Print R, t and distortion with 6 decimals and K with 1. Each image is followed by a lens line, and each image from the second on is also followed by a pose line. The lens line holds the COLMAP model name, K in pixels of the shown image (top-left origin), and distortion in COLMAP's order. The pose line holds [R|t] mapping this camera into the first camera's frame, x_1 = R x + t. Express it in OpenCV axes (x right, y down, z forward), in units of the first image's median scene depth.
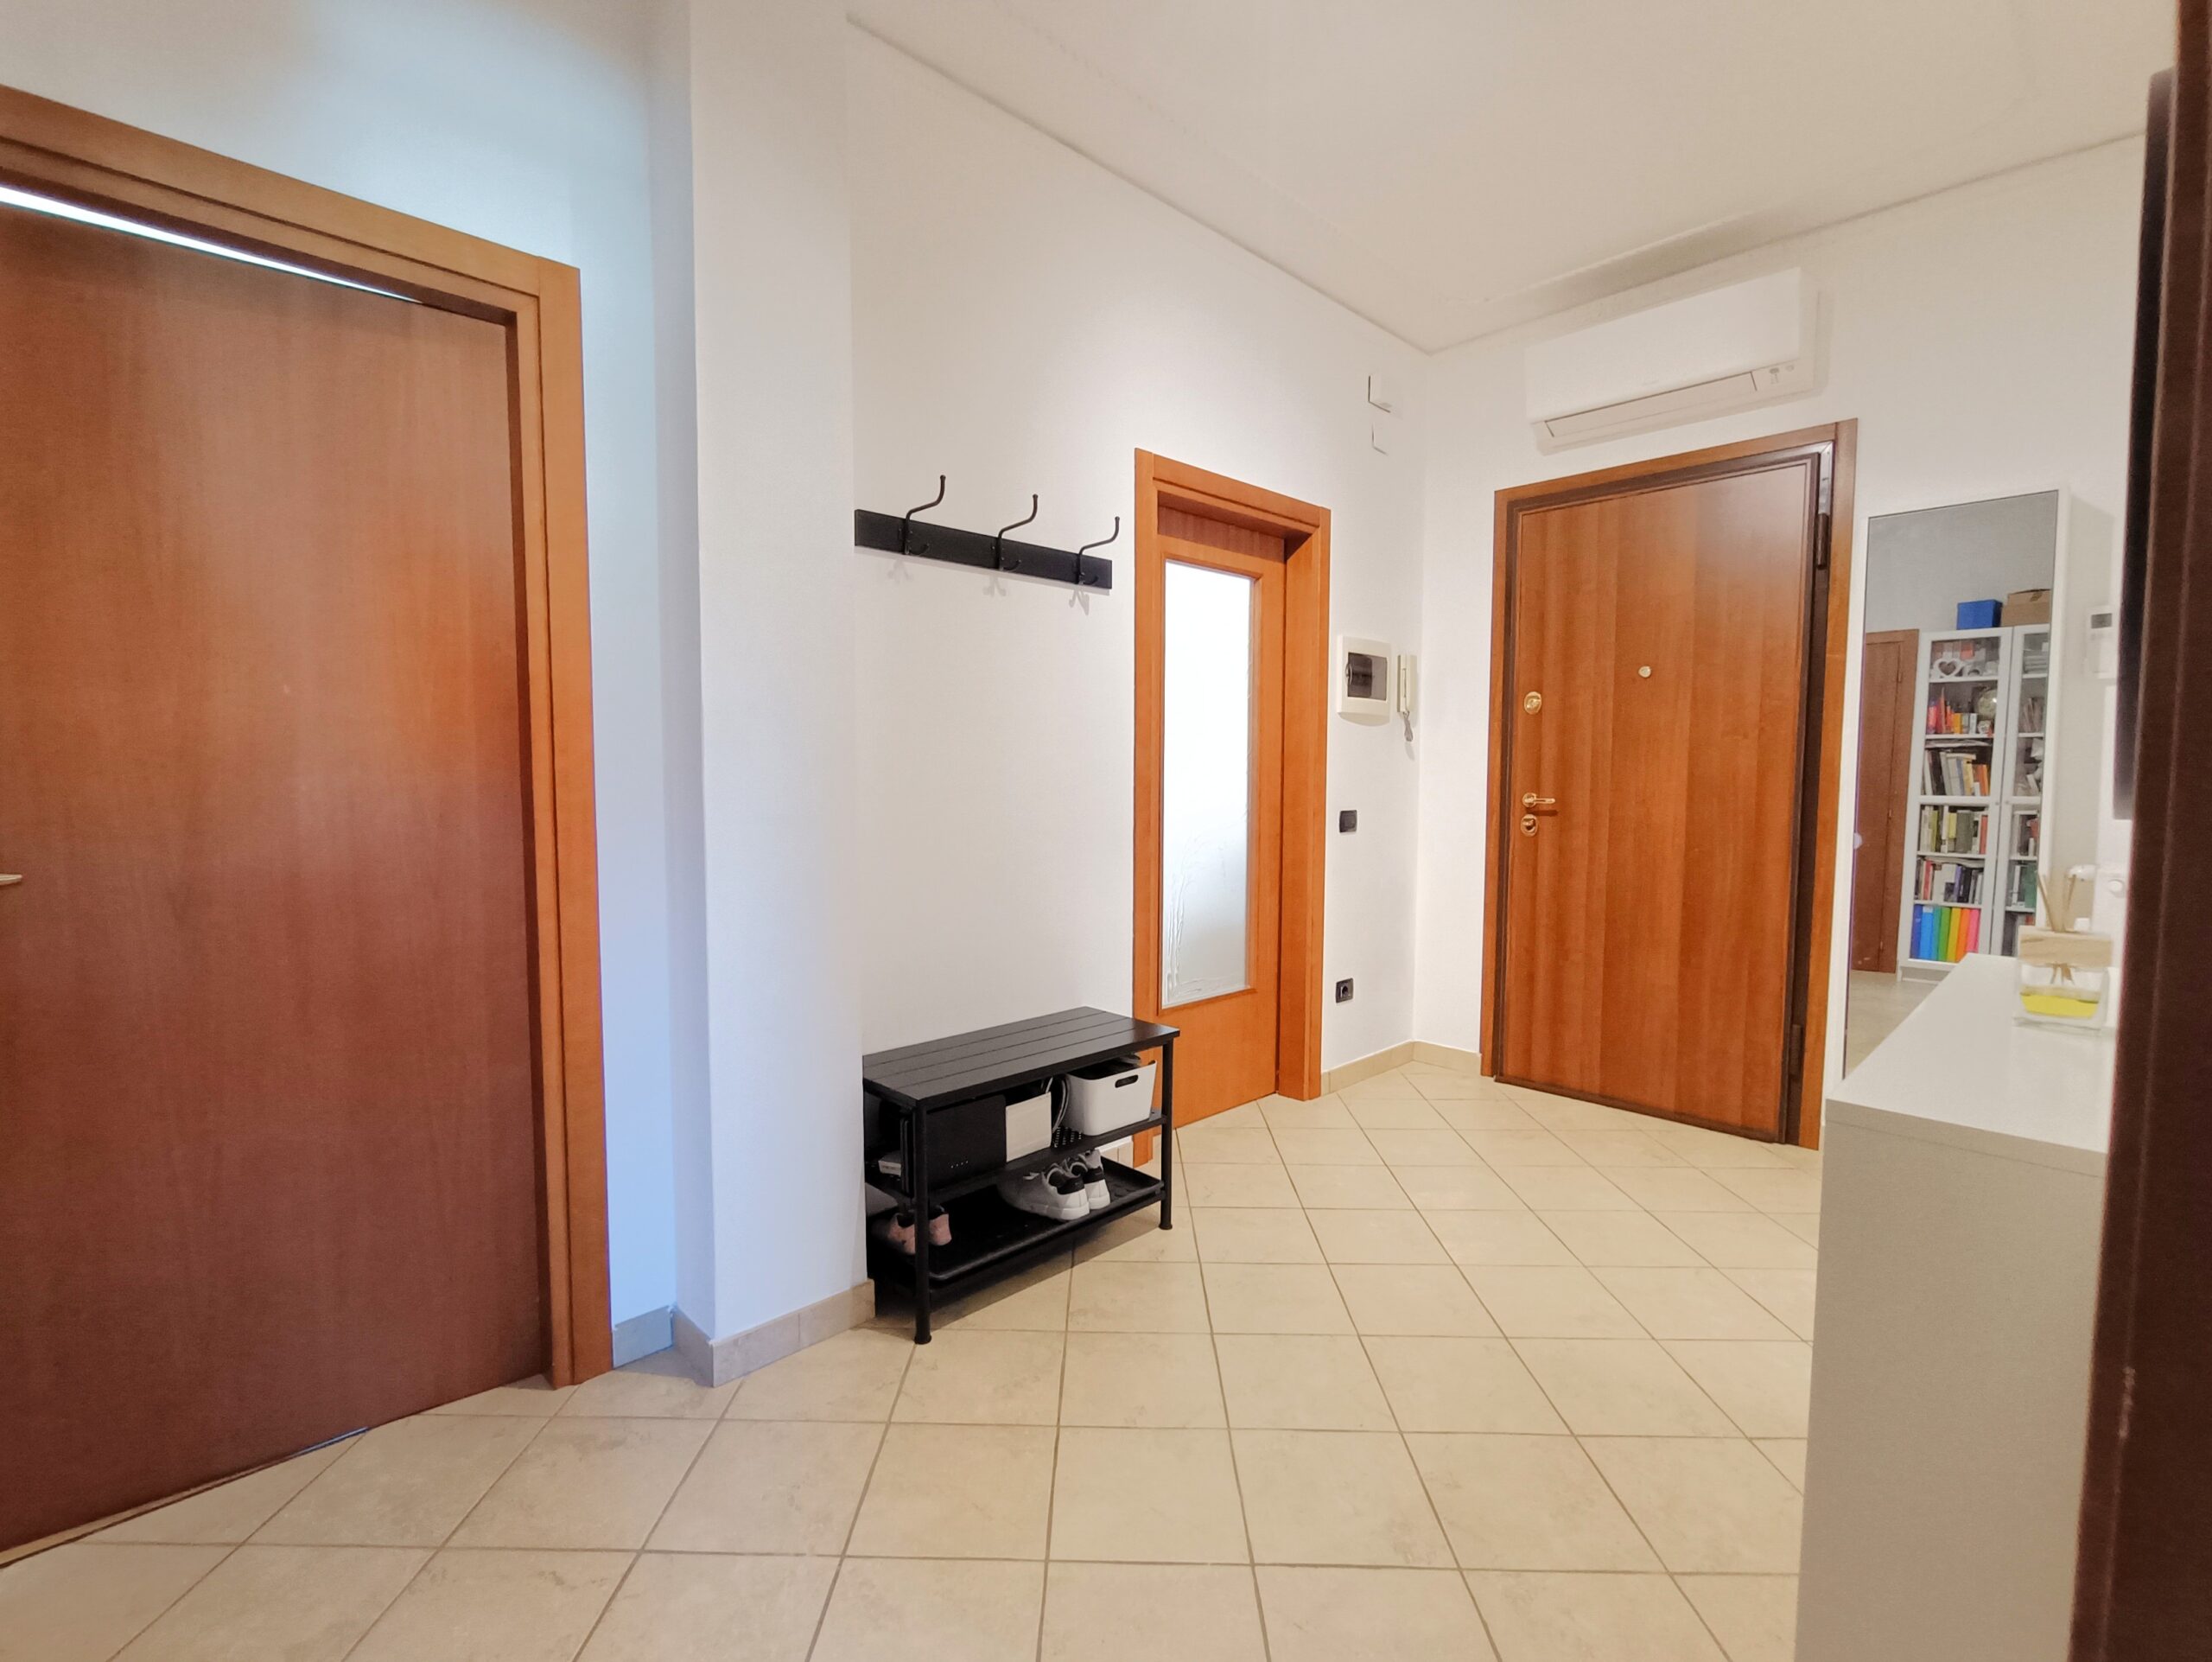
lens RADIAL K [[991.6, 0, 1086.2], [0, 991.6, 834.5], [0, 0, 1]] dist [-0.034425, 0.026496]
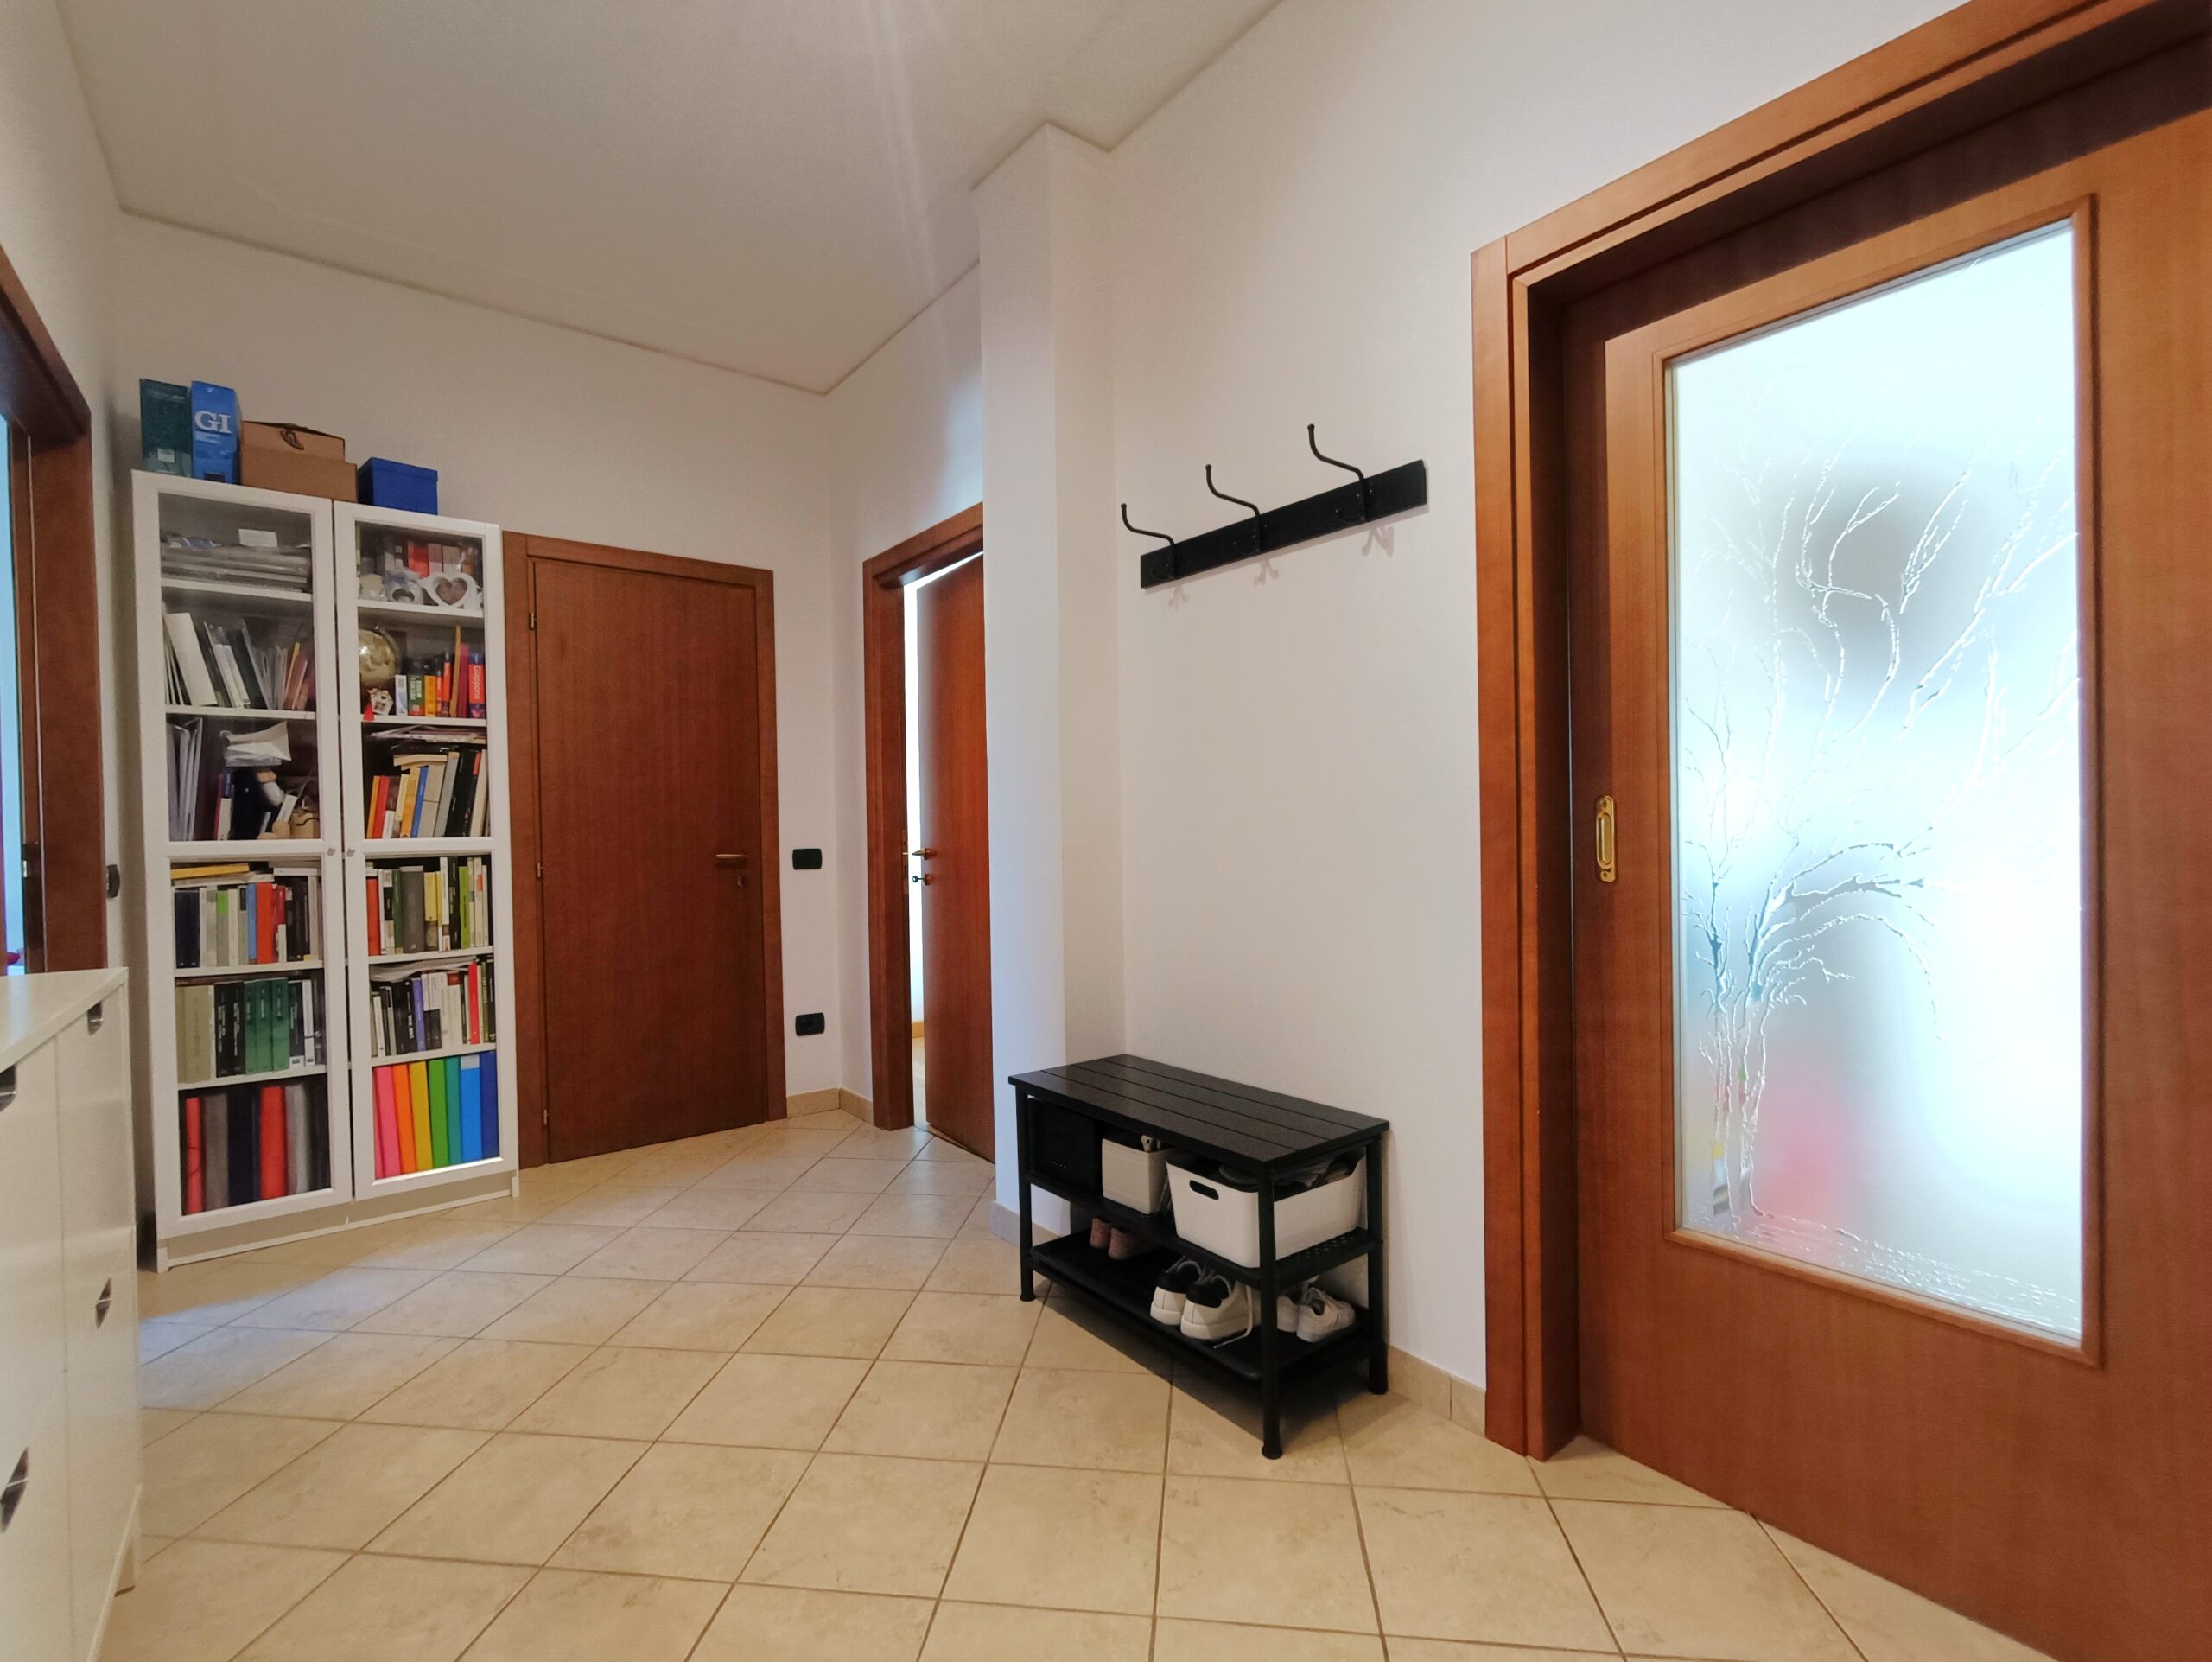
lens RADIAL K [[991.6, 0, 1086.2], [0, 991.6, 834.5], [0, 0, 1]] dist [-0.034425, 0.026496]
pose [[-0.096415, 0.005572, -0.995326, 0.805256], [-0.053354, 0.998518, 0.010758, -0.025631], [0.993910, 0.054142, -0.095975, 0.977234]]
